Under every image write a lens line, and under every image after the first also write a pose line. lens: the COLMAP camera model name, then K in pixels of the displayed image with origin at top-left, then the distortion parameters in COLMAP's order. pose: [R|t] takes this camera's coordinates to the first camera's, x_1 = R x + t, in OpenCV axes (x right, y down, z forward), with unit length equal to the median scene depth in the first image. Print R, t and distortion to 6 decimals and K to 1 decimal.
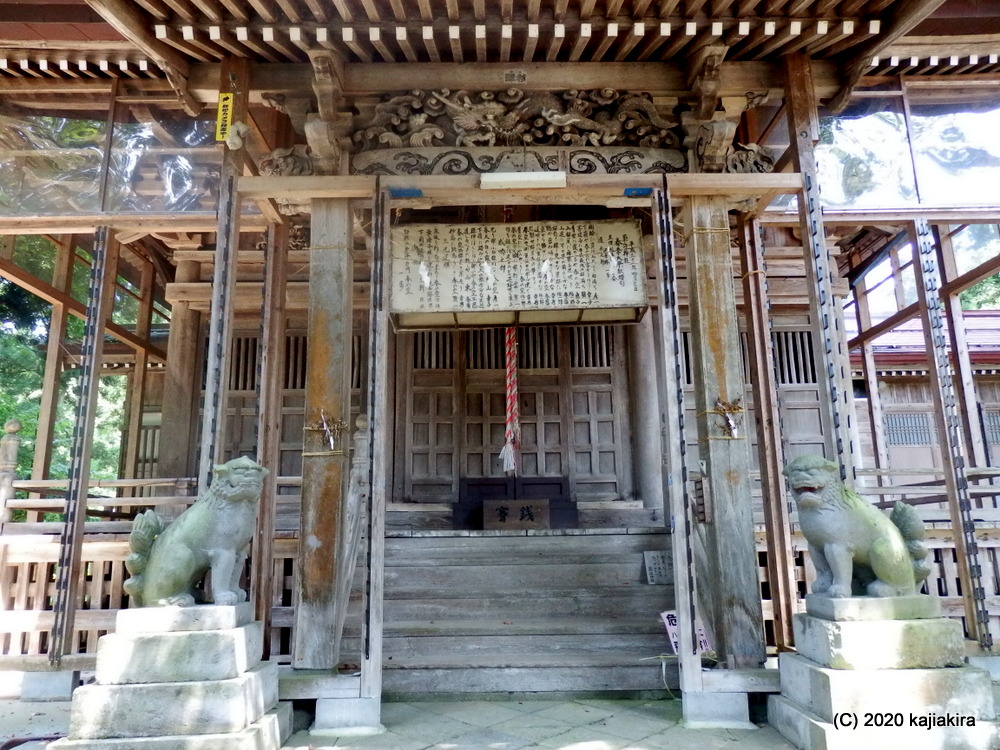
lens RADIAL K [[753.4, 0, 500.0], [0, 753.4, 375.0], [0, 0, 1]] dist [0.011224, 0.001472]
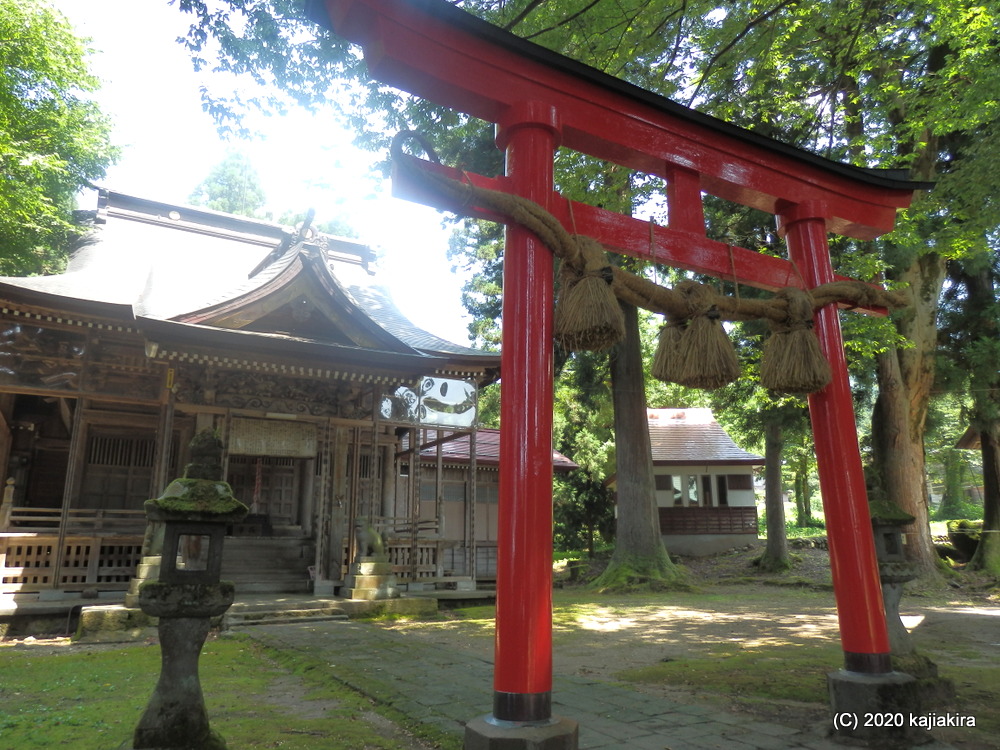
lens RADIAL K [[753.4, 0, 500.0], [0, 753.4, 375.0], [0, 0, 1]] dist [0.011224, 0.001472]
pose [[0.877714, 0.127191, 0.461997, -0.556983], [-0.116552, 0.991842, -0.051633, -0.339103], [-0.464795, -0.008527, 0.885377, -1.848805]]
